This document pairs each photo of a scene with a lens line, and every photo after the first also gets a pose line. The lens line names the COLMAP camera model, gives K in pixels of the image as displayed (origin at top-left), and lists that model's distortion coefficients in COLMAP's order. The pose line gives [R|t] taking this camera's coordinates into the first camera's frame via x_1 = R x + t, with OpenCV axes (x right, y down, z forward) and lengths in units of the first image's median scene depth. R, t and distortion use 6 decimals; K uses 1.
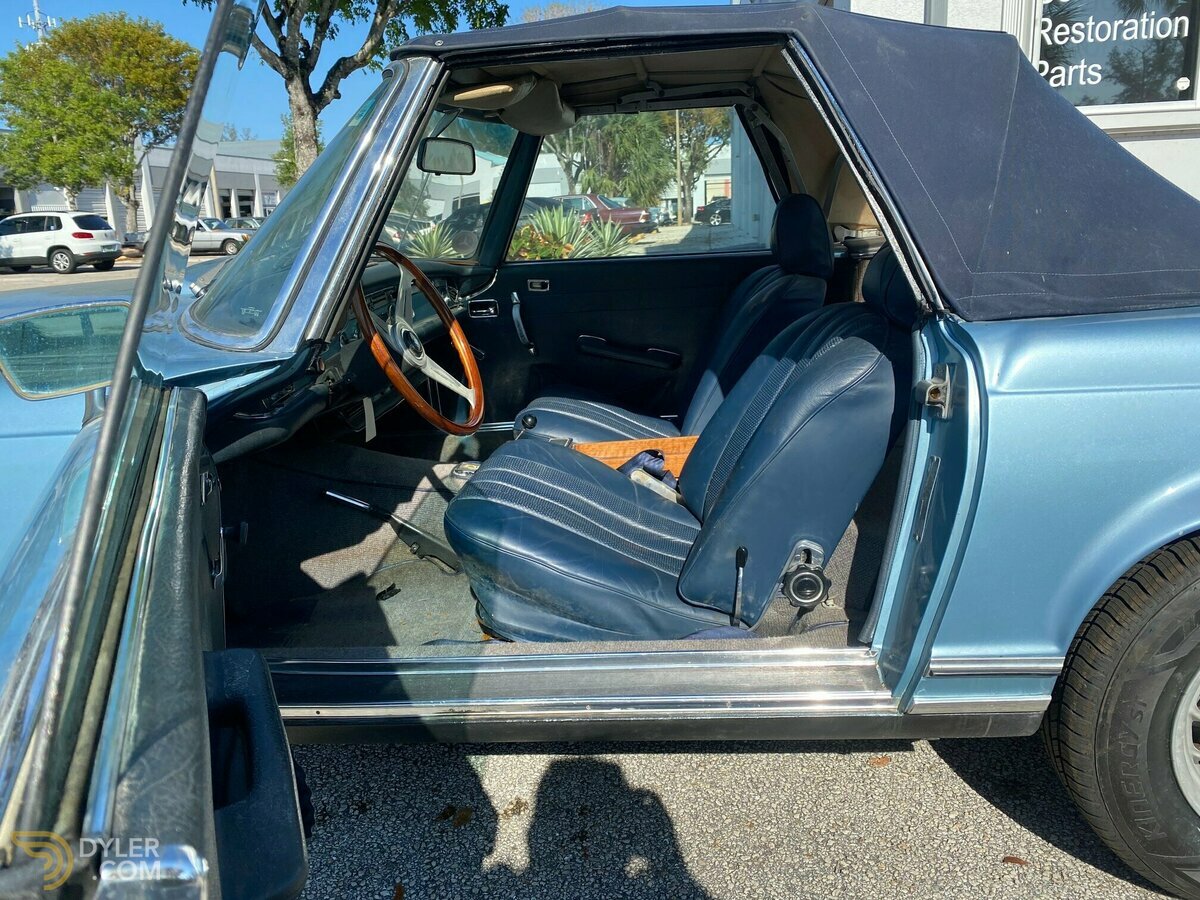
lens RADIAL K [[960.7, 0, 598.4], [0, 960.7, 434.3], [0, 0, 1]] dist [0.014017, 0.007651]
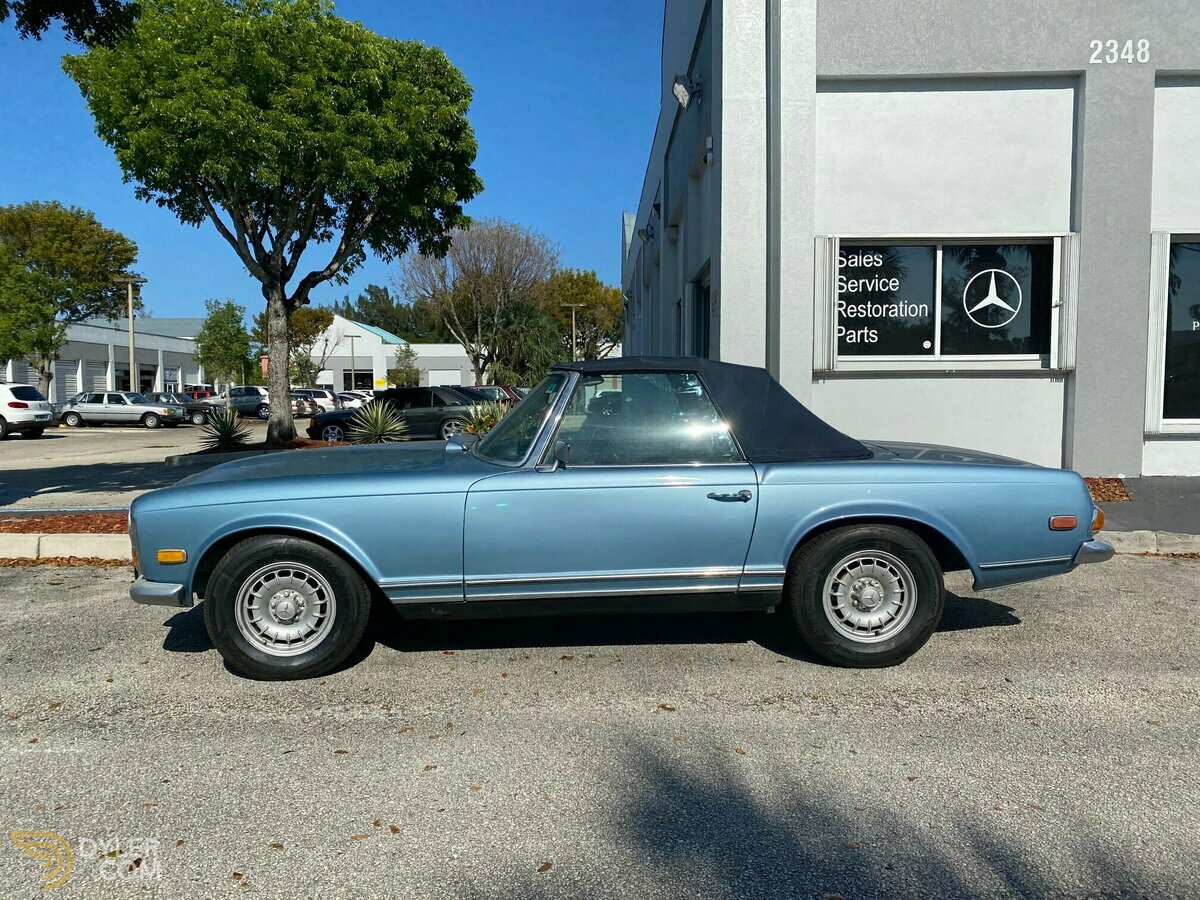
lens RADIAL K [[960.7, 0, 598.4], [0, 960.7, 434.3], [0, 0, 1]] dist [0.014017, 0.007651]
pose [[0.992469, 0.033484, 0.117834, -0.024037], [-0.010533, 0.981680, -0.190246, 0.018952], [-0.122045, 0.187572, 0.974639, -0.097238]]
